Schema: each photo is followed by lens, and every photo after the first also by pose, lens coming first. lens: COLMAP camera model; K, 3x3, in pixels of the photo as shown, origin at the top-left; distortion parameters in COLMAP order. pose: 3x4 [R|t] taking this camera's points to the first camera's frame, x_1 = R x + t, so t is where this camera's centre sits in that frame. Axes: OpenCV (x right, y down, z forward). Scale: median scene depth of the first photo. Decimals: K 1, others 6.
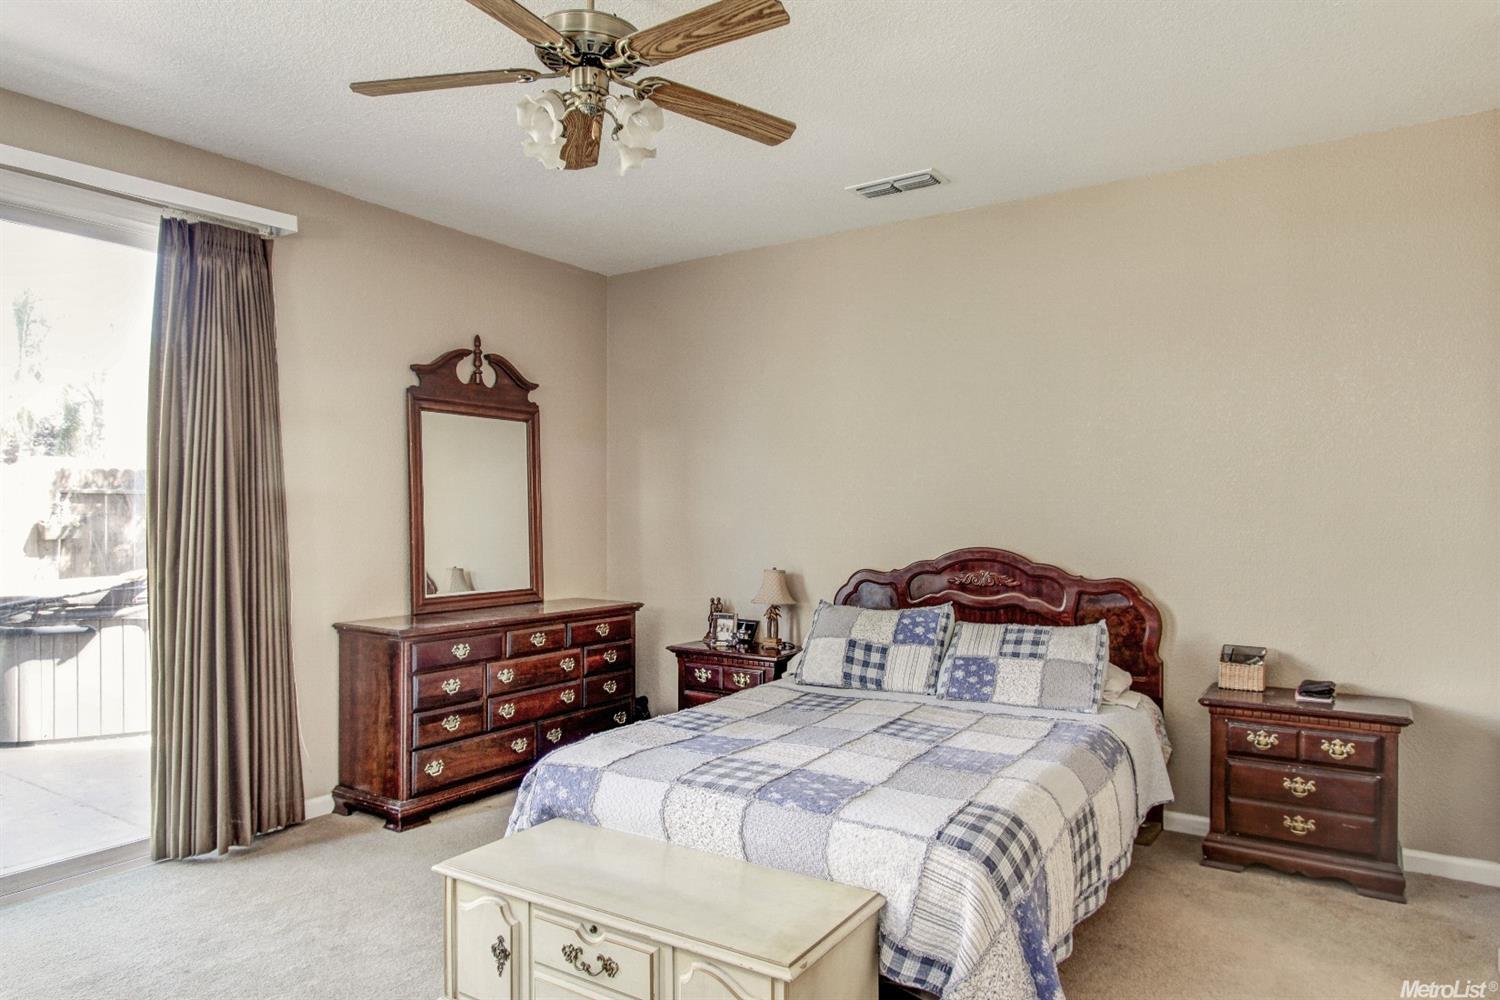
lens RADIAL K [[923.5, 0, 764.1], [0, 923.5, 505.3], [0, 0, 1]] dist [0.007543, 0.003590]
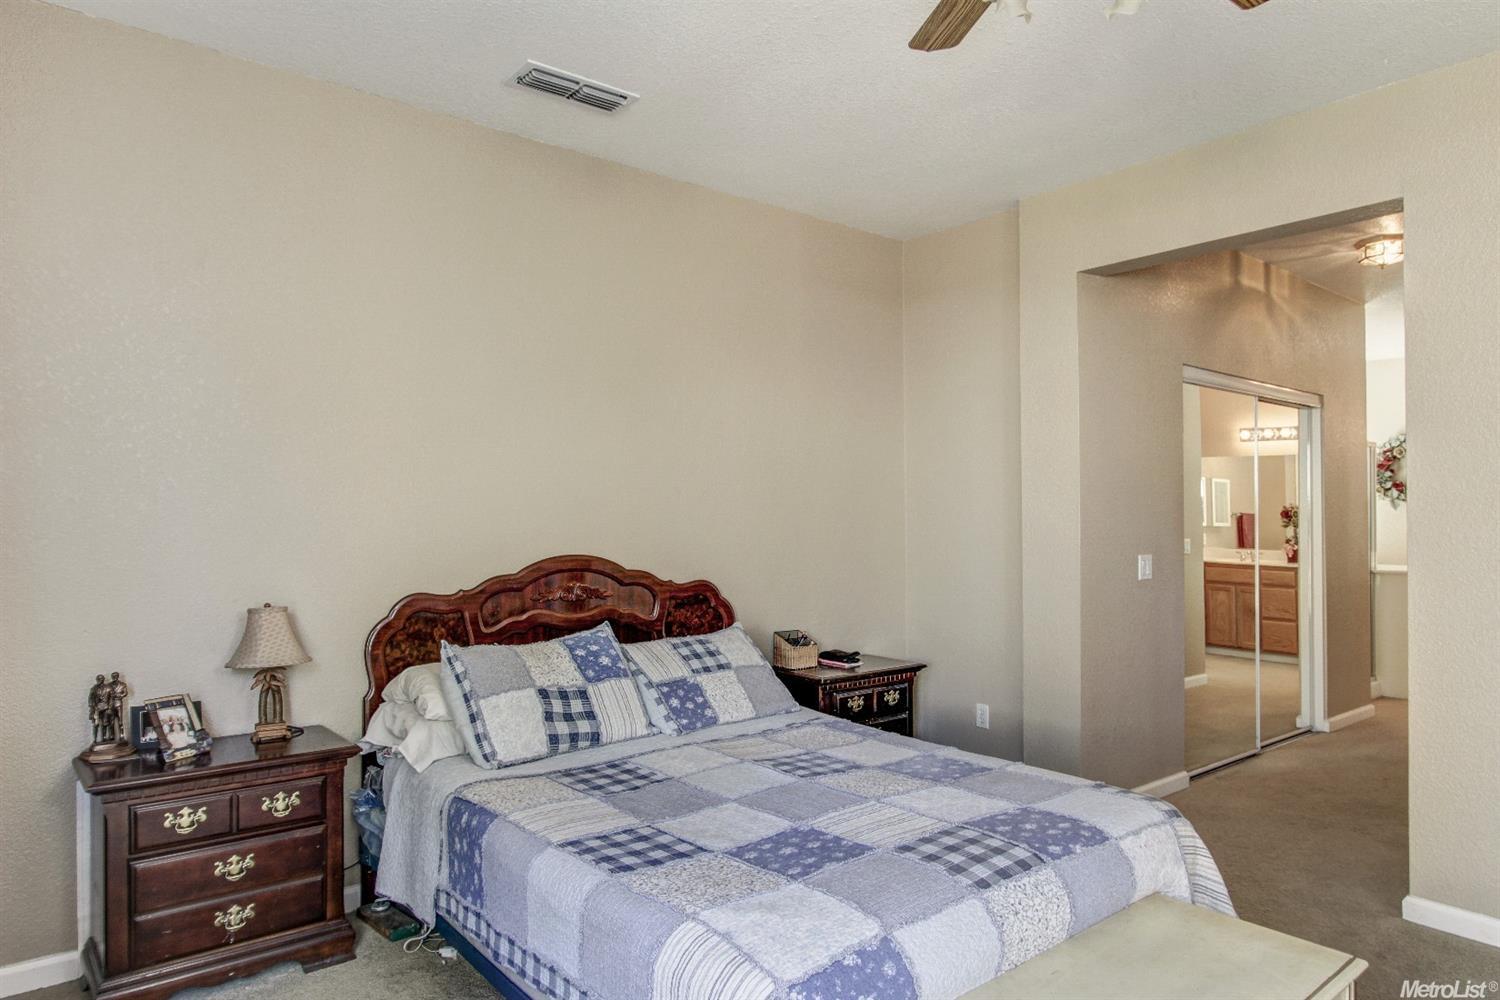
lens RADIAL K [[923.5, 0, 750.6], [0, 923.5, 509.8], [0, 0, 1]] dist [0.007543, 0.003590]
pose [[0.286329, 0.015668, 0.958003, -0.663959], [-0.019758, 0.999750, -0.010445, 0.012374], [-0.957927, -0.015937, 0.286567, 0.769217]]
